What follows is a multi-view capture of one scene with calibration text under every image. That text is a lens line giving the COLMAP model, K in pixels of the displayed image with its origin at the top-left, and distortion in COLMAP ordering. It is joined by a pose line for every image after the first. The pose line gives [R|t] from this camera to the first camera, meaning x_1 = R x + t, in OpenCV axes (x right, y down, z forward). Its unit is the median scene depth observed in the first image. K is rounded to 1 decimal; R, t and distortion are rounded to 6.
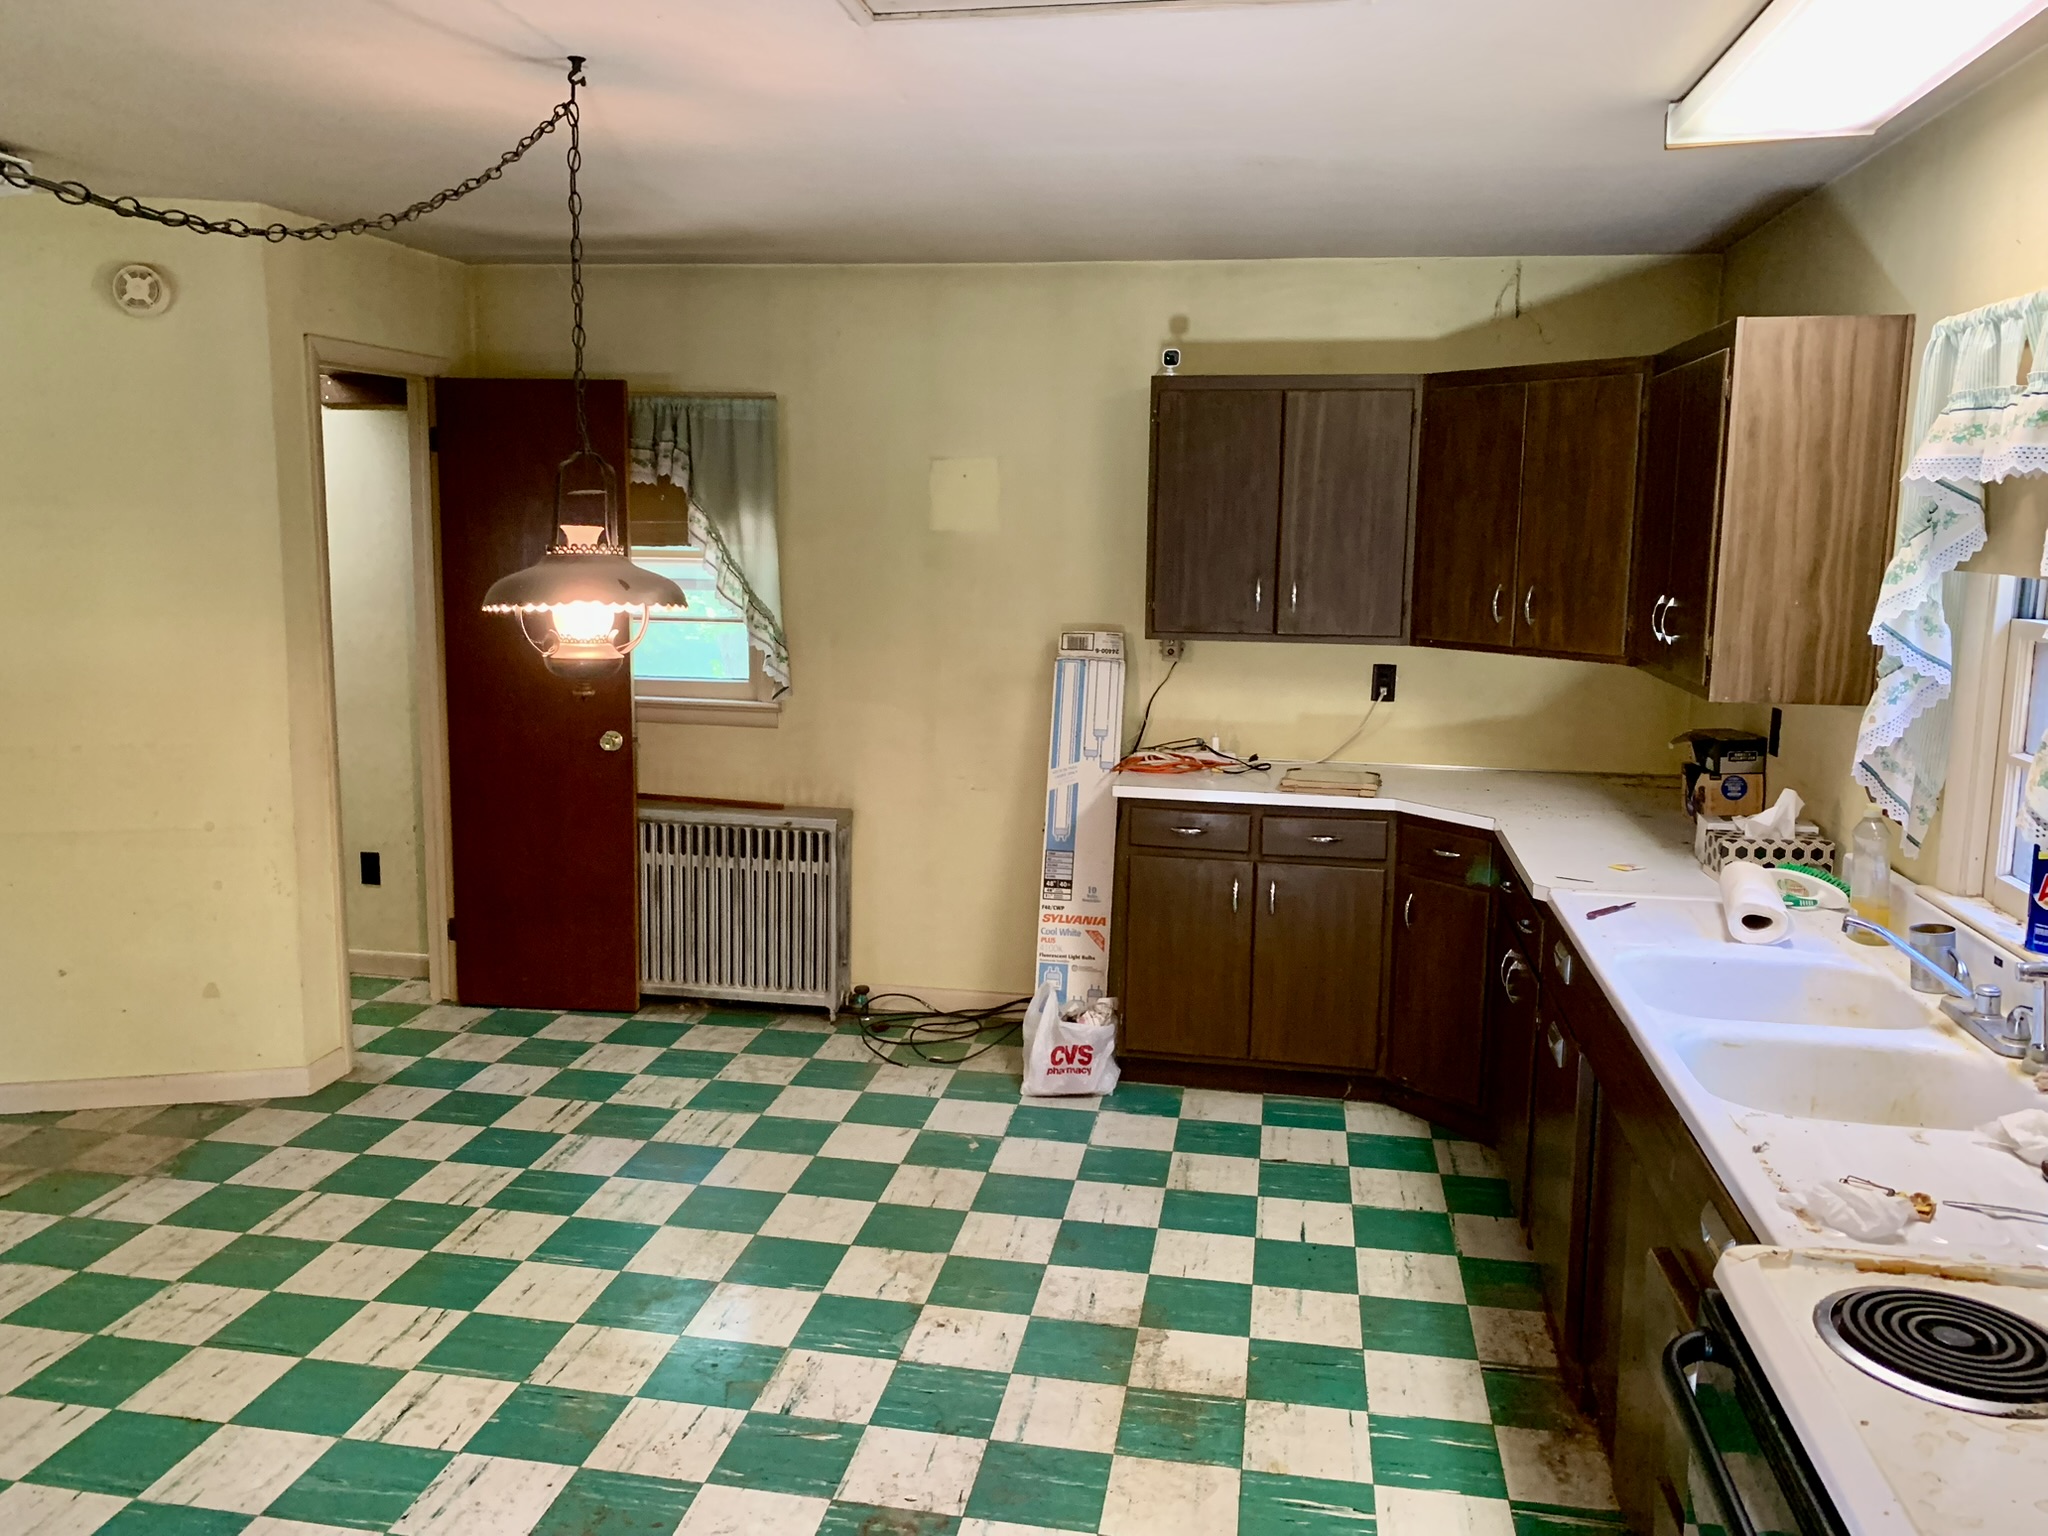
lens RADIAL K [[1578.0, 0, 1027.2], [0, 1578.0, 741.4], [0, 0, 1]] dist [0.037339, -0.035121]
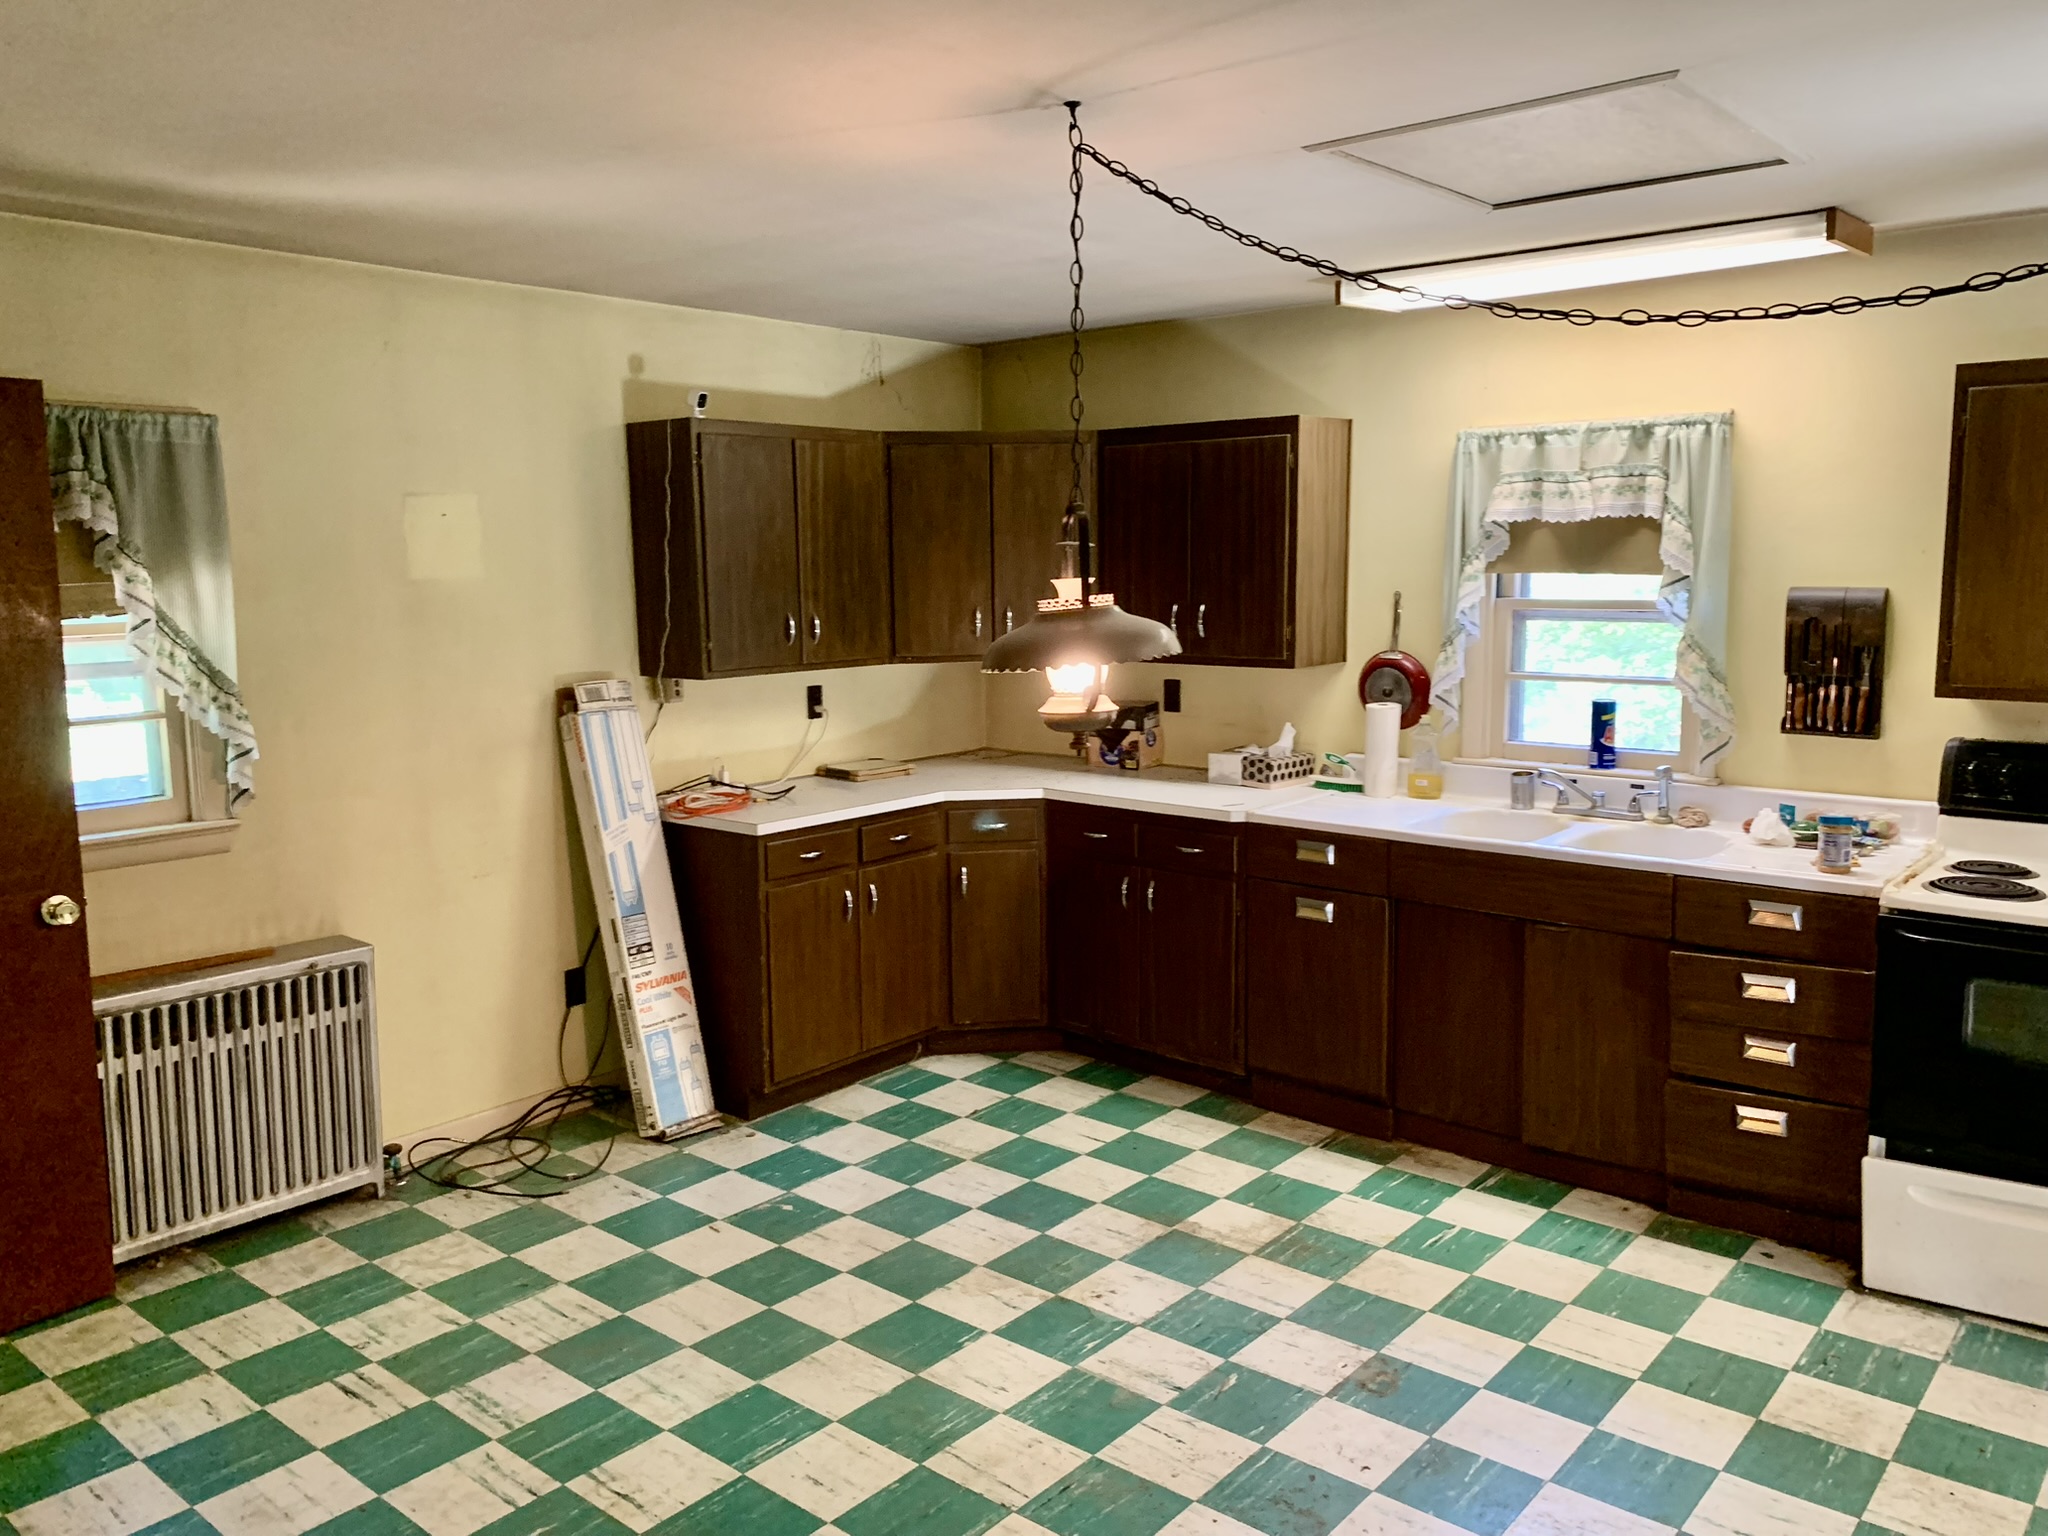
lens RADIAL K [[1578.0, 0, 1014.7], [0, 1578.0, 758.8], [0, 0, 1]] dist [0.037339, -0.035121]
pose [[0.503959, -0.134944, 0.853121, -0.756273], [0.142550, 0.987170, 0.071940, -0.066191], [-0.851883, 0.085358, 0.516730, 0.354527]]
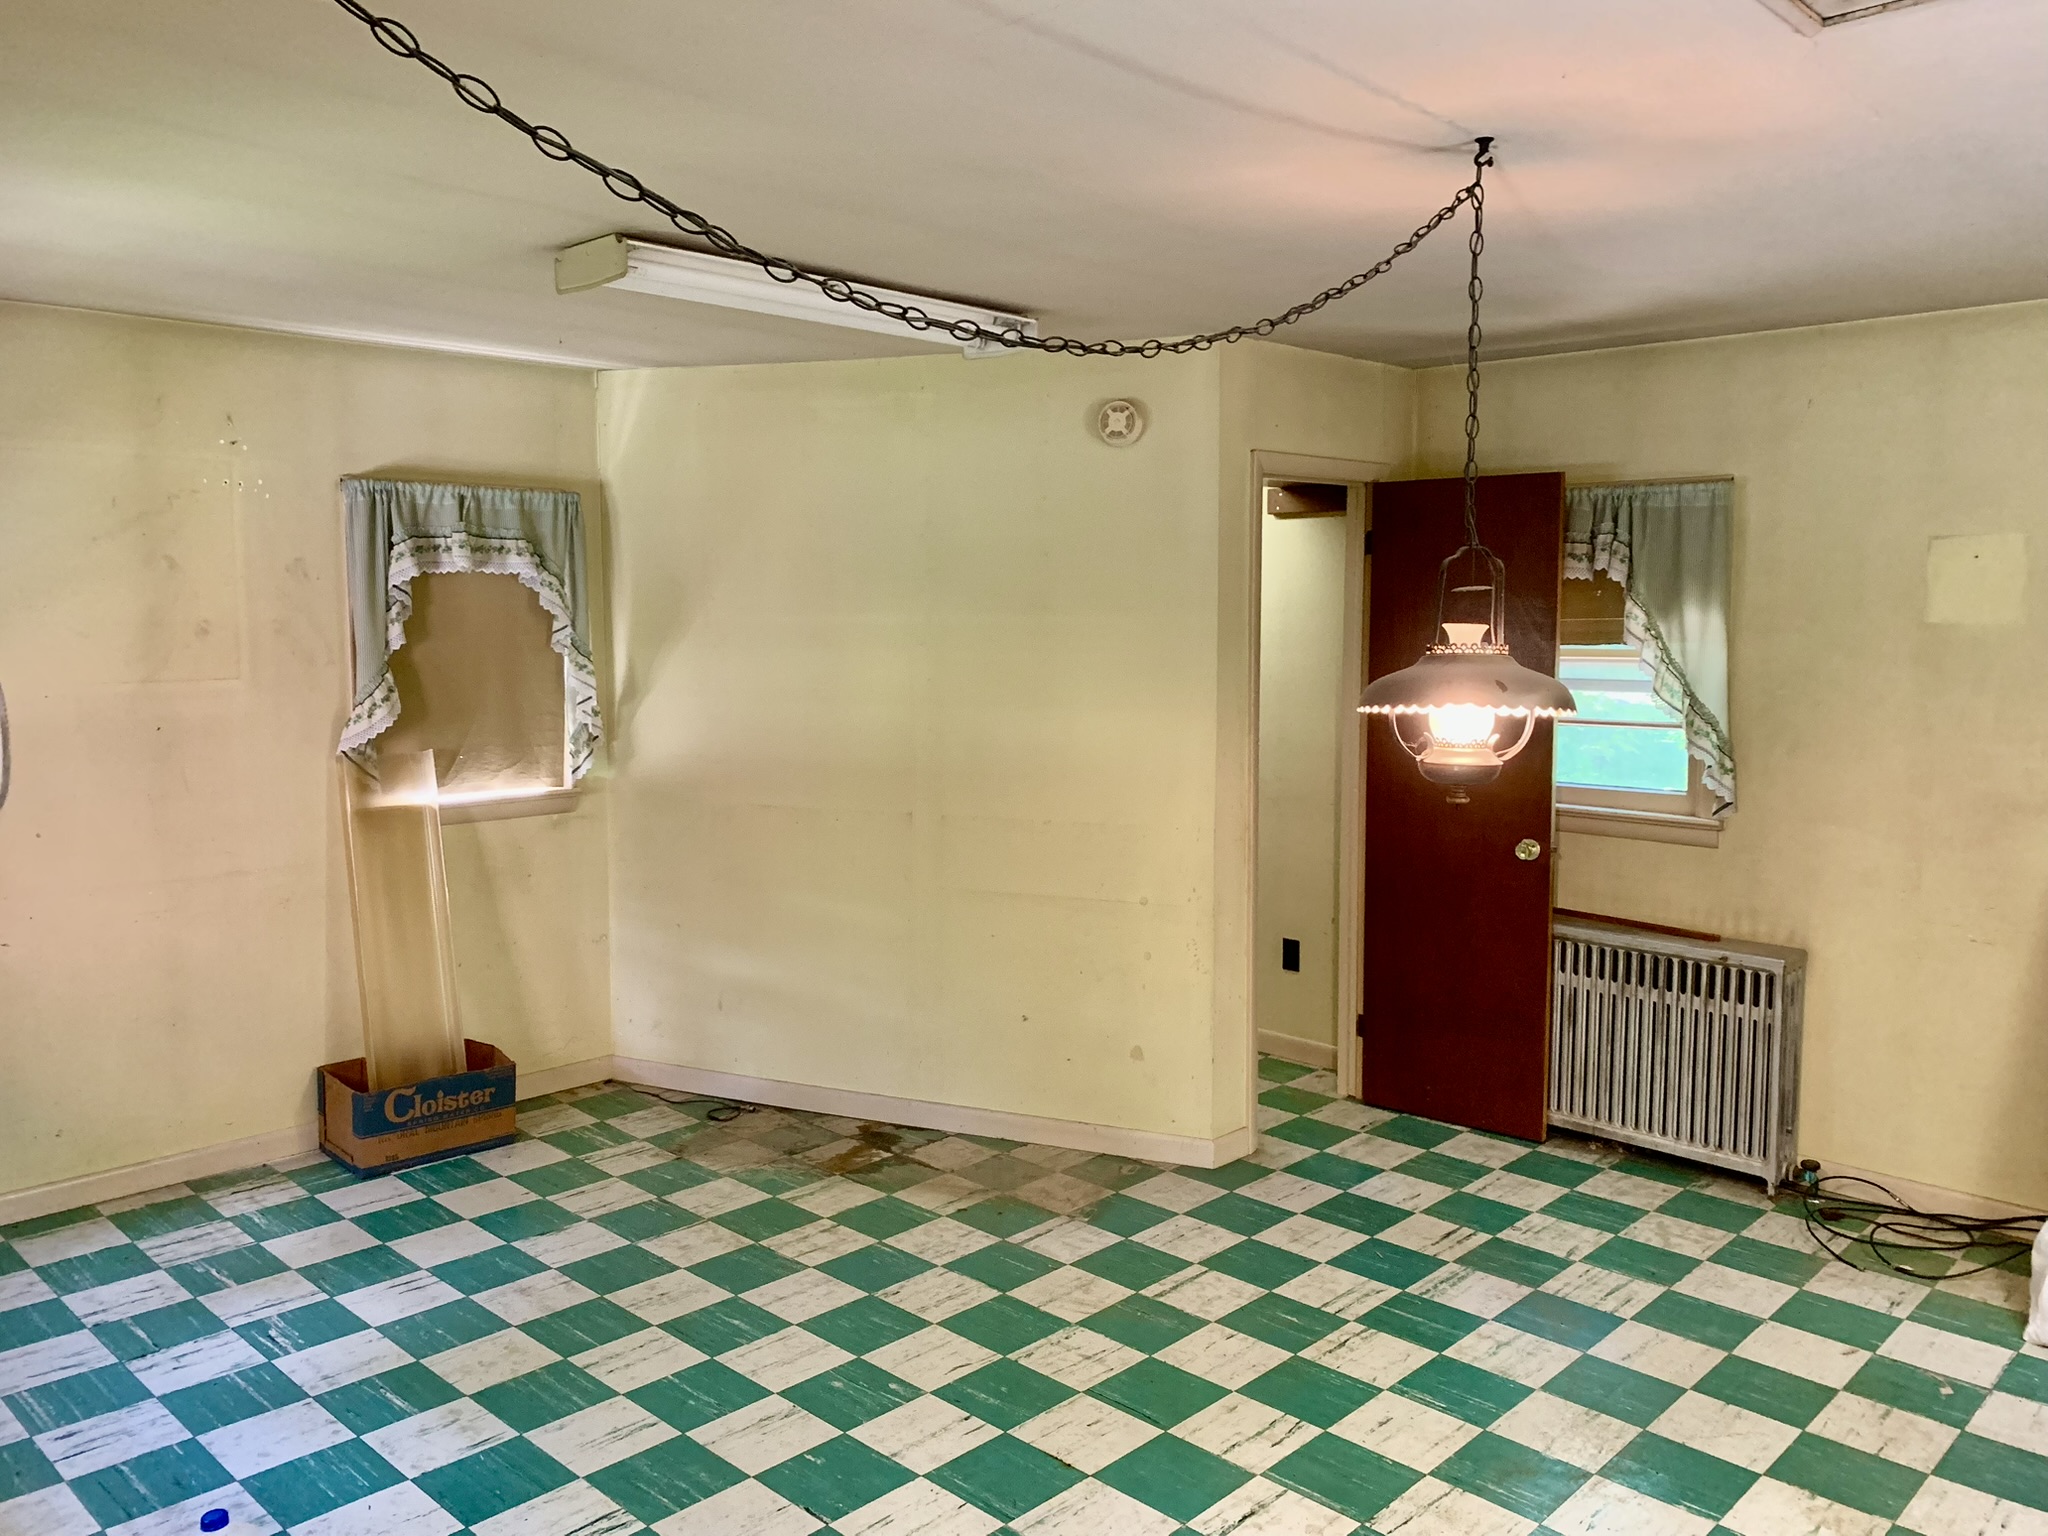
lens RADIAL K [[1578.0, 0, 1022.3], [0, 1578.0, 743.4], [0, 0, 1]] dist [0.037339, -0.035121]
pose [[0.824896, 0.032383, -0.564357, 0.024721], [-0.067086, 0.996910, -0.040853, -0.005786], [0.561290, 0.071560, 0.824519, 0.051893]]
